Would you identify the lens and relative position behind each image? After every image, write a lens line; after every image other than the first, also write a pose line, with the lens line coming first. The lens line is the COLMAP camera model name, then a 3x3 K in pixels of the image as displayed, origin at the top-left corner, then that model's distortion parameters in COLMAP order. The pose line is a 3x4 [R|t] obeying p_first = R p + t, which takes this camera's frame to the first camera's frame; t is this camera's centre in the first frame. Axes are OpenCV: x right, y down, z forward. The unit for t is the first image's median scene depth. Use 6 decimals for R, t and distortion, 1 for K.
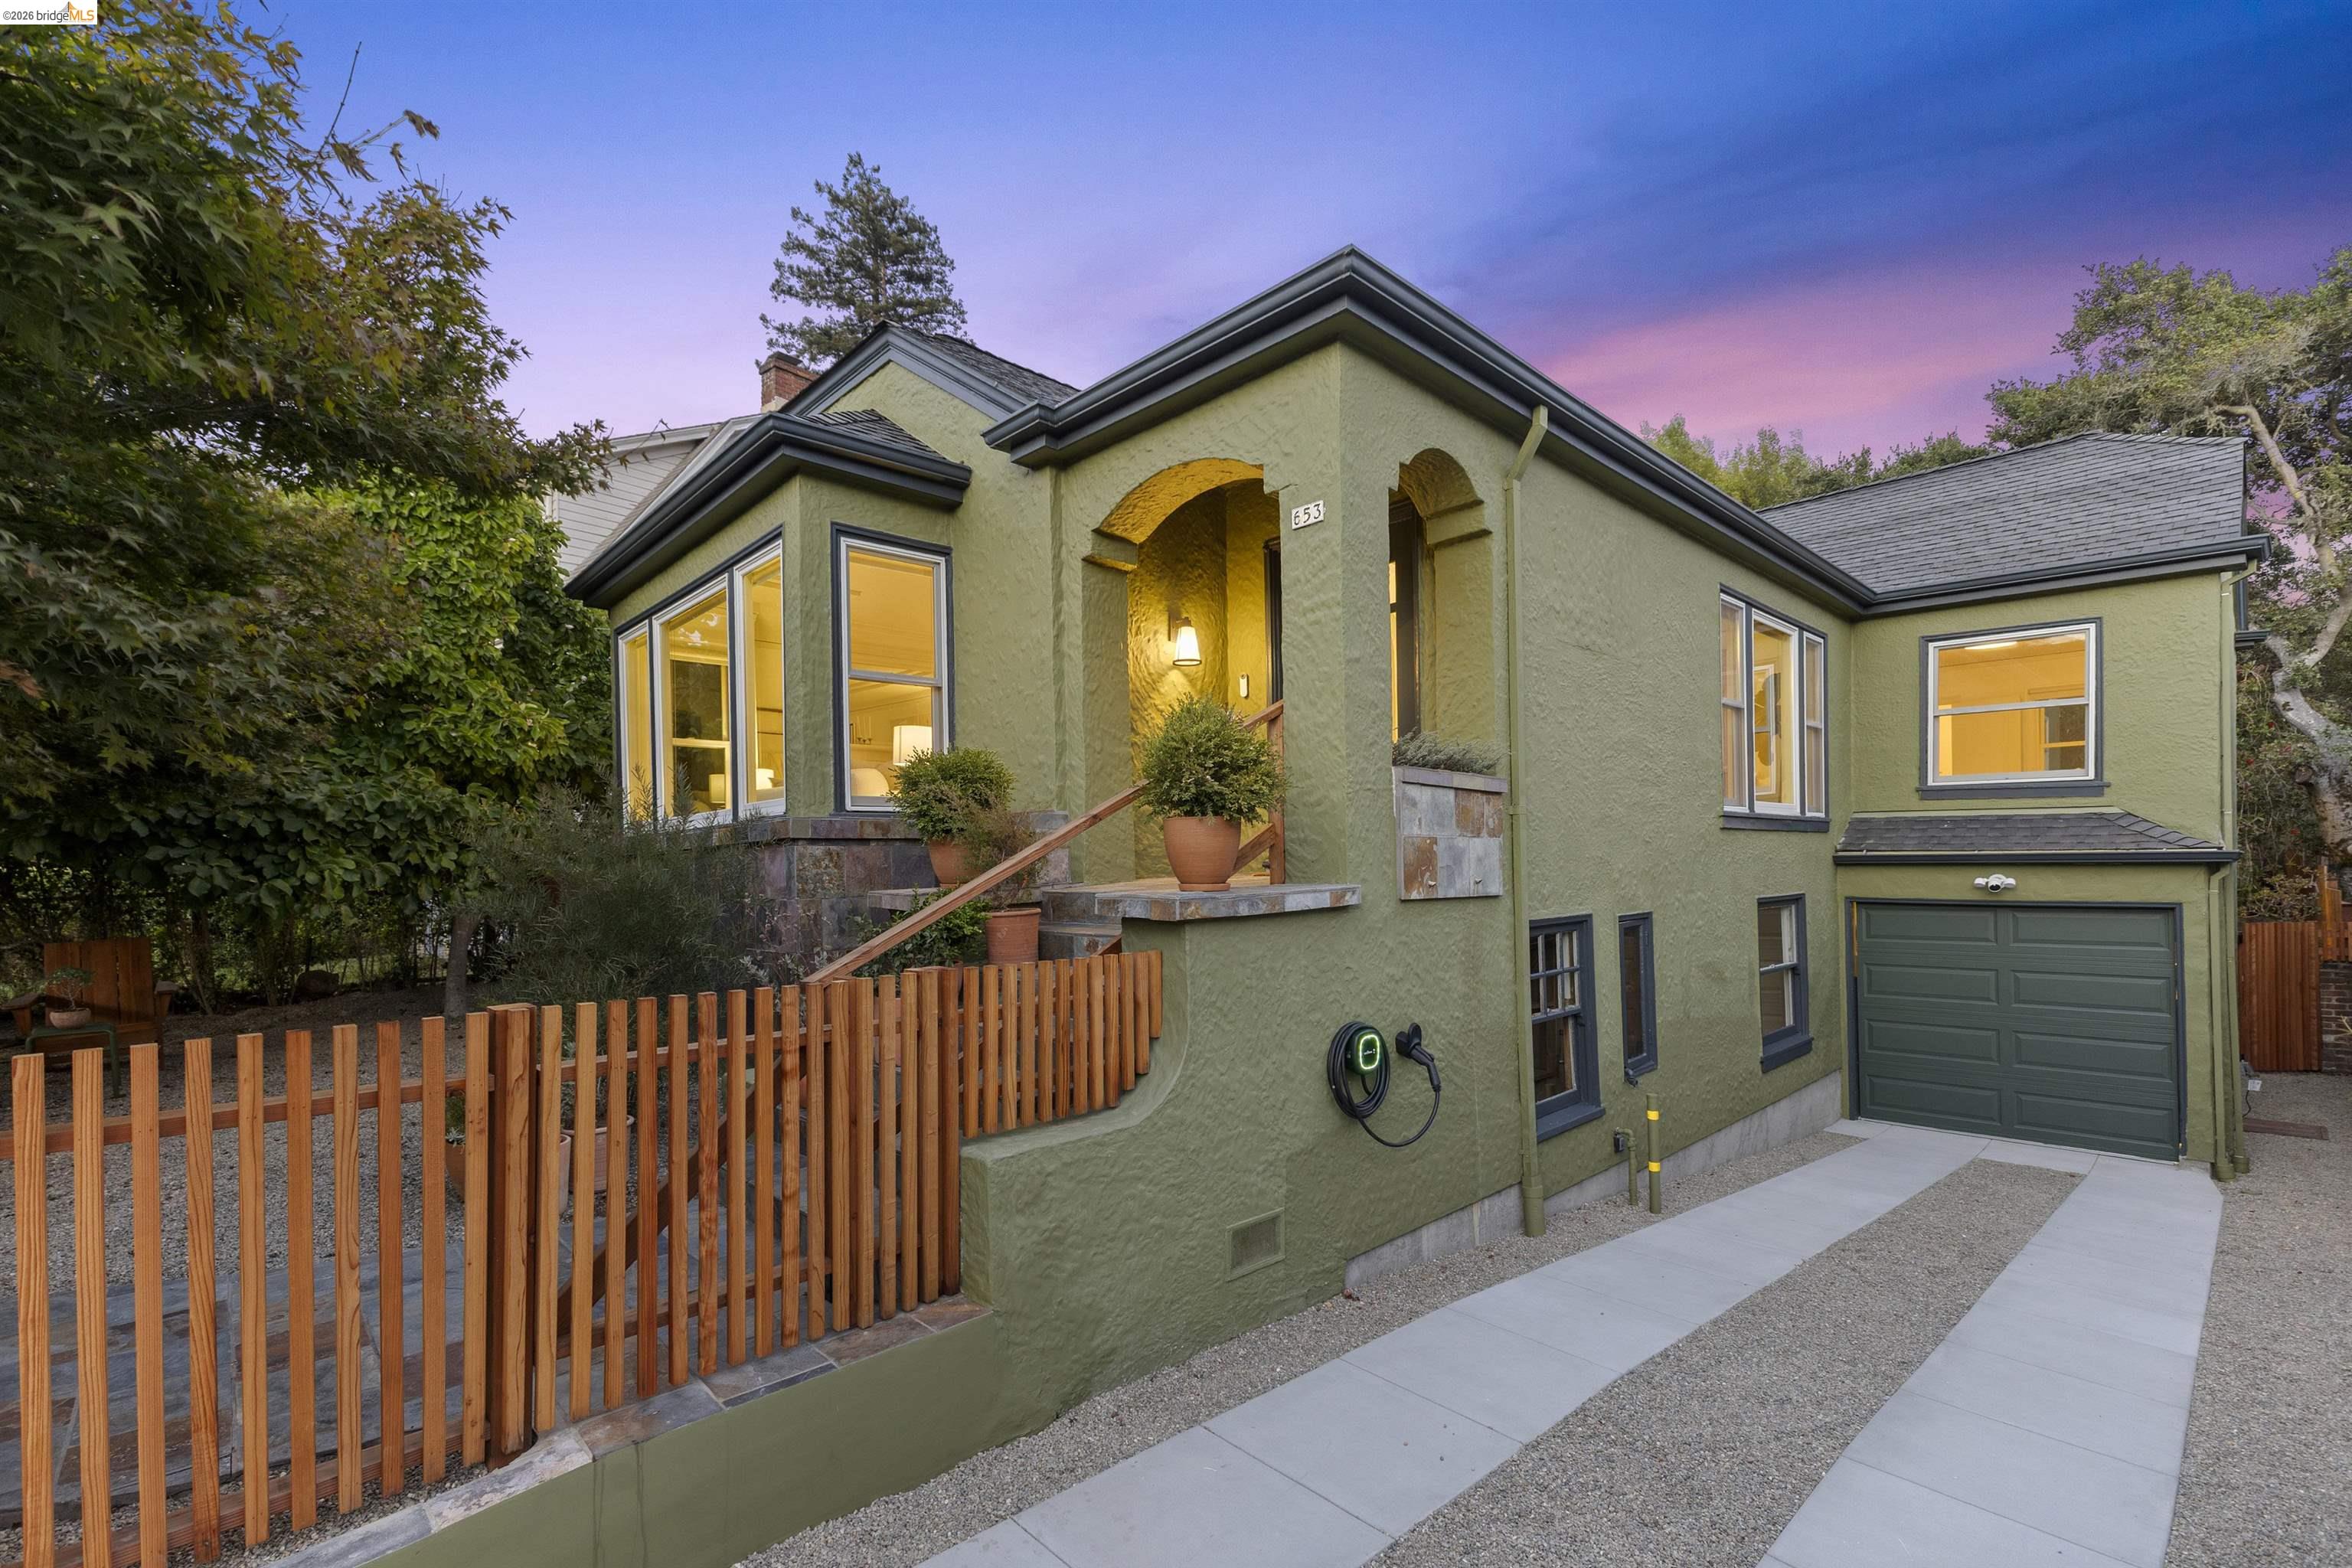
lens RADIAL K [[1025.6, 0, 1175.6], [0, 1025.6, 809.1], [0, 0, 1]] dist [0.009986, -0.000441]
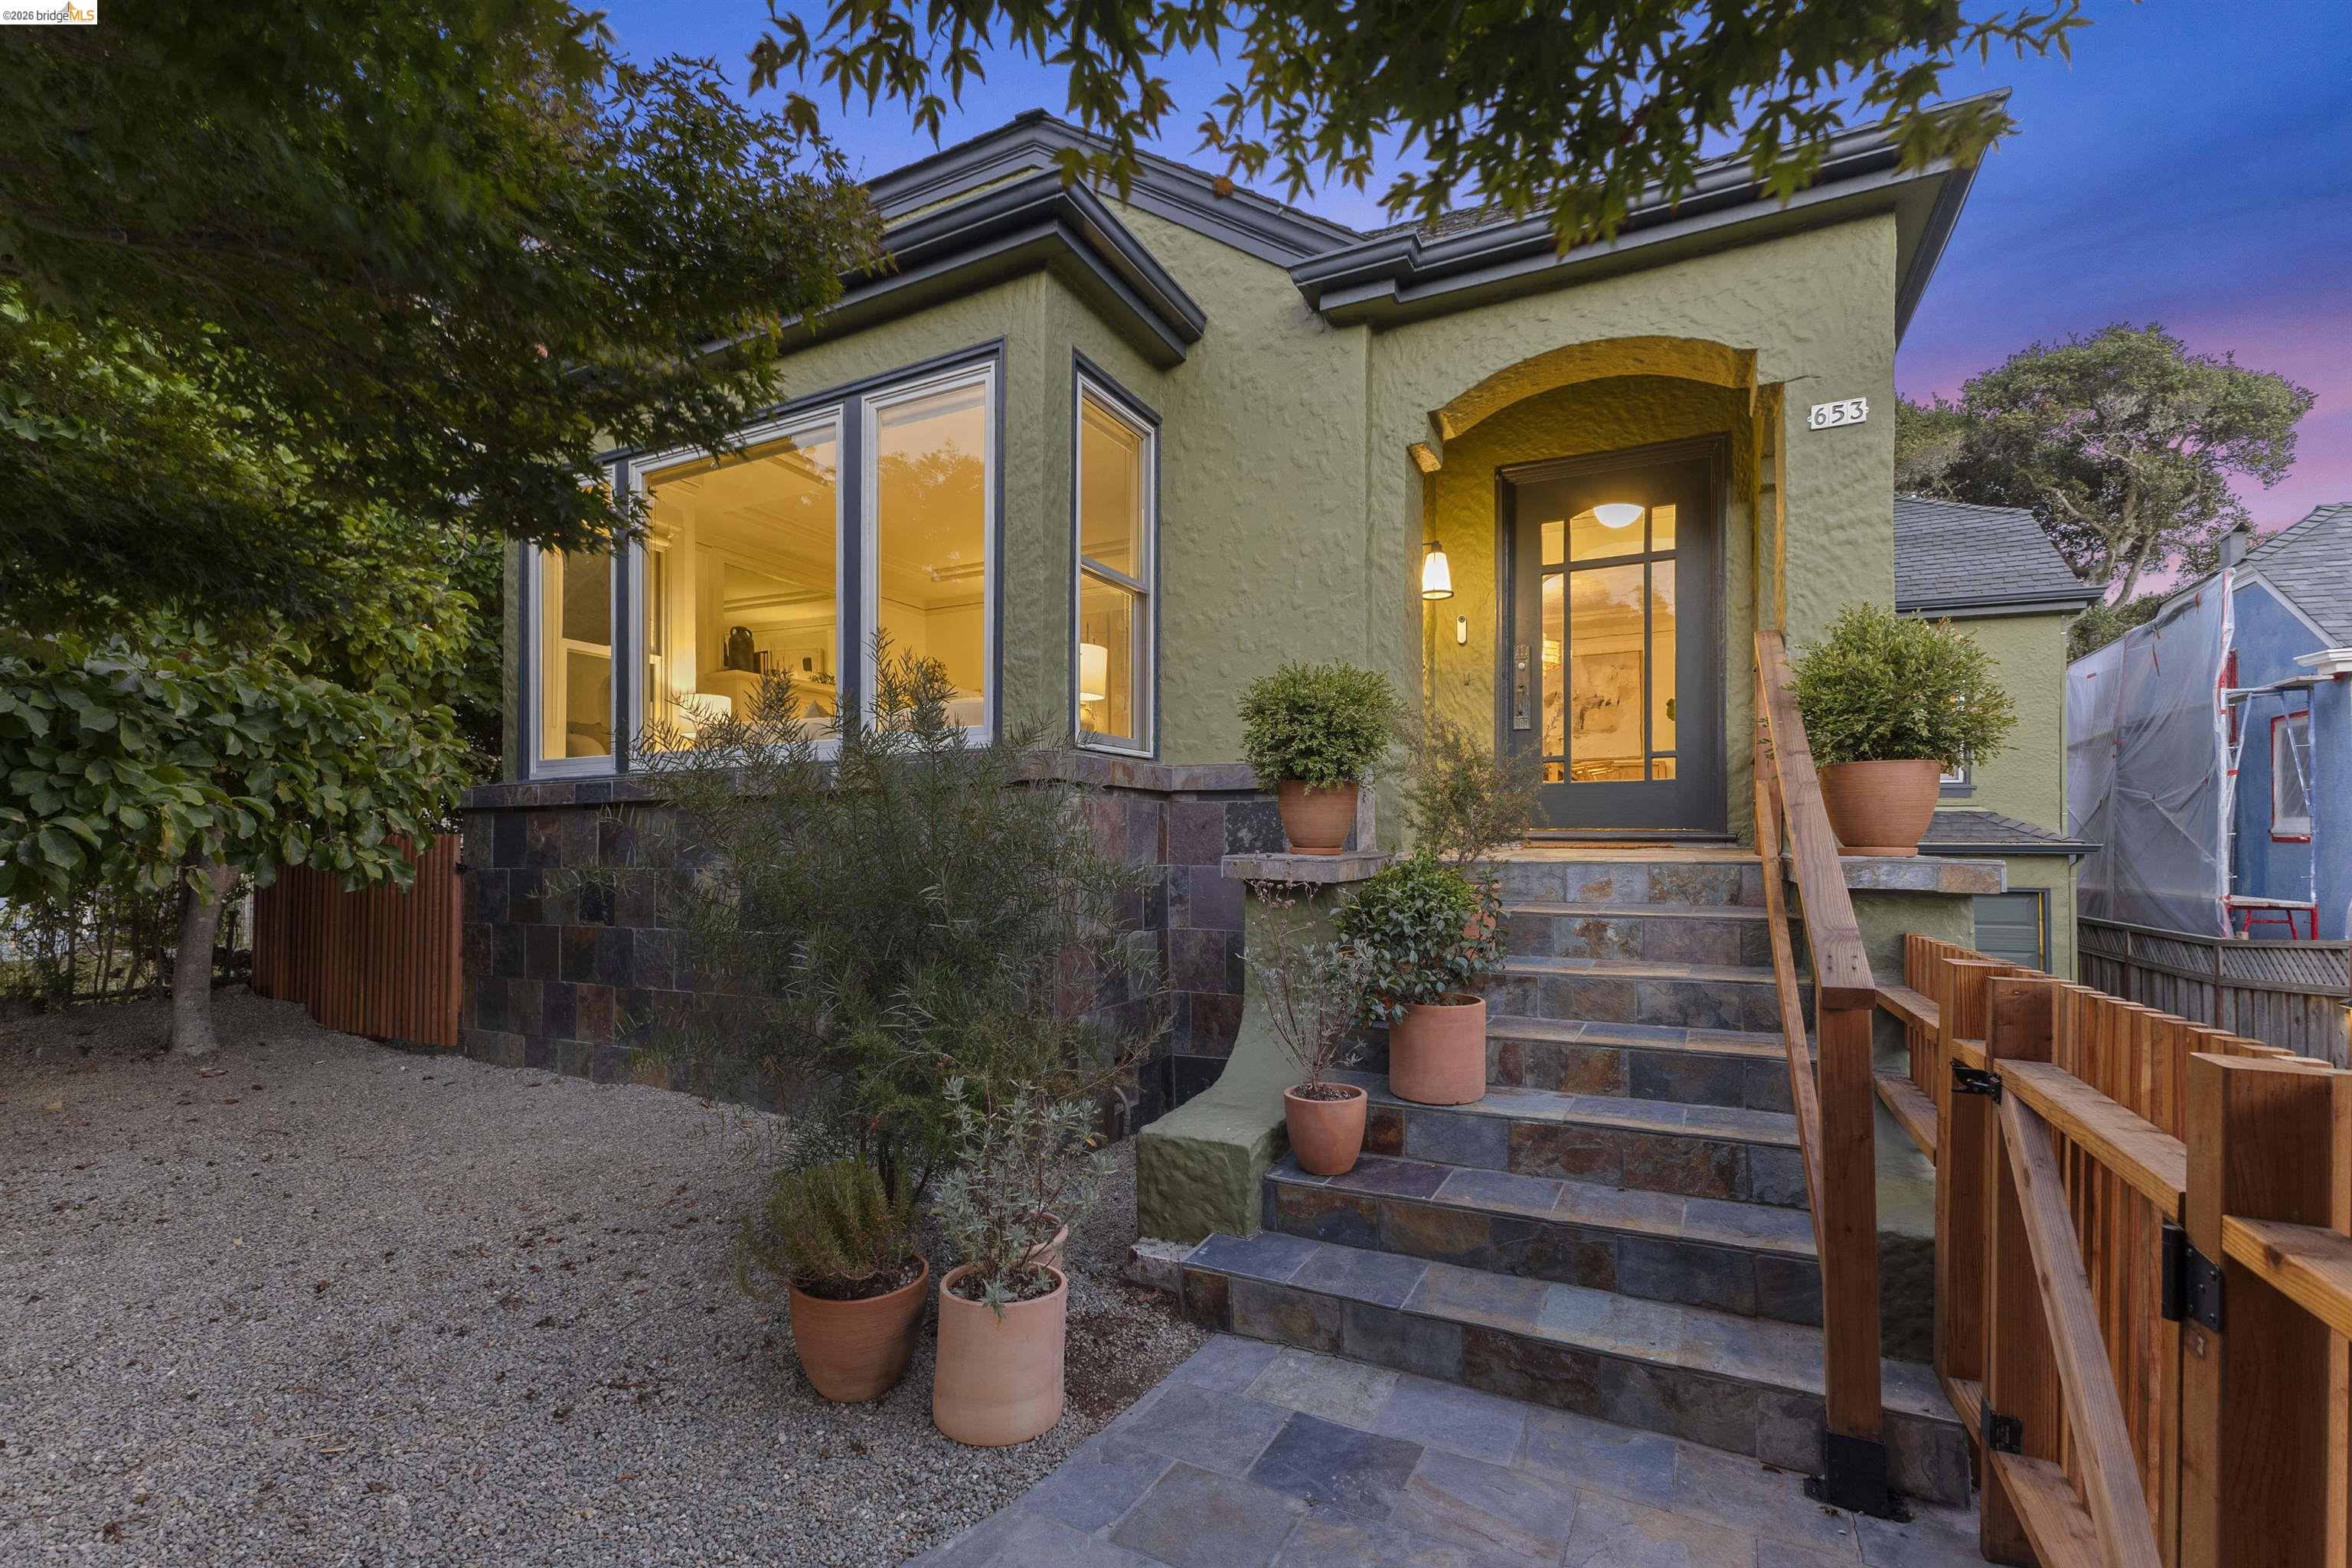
lens RADIAL K [[1025.6, 0, 1175.6], [0, 1025.6, 809.1], [0, 0, 1]] dist [0.009986, -0.000441]
pose [[0.940997, 0.031893, 0.336910, -0.495855], [-0.034915, 0.999386, 0.002913, 0.040979], [-0.336610, -0.014505, 0.941532, 0.286405]]
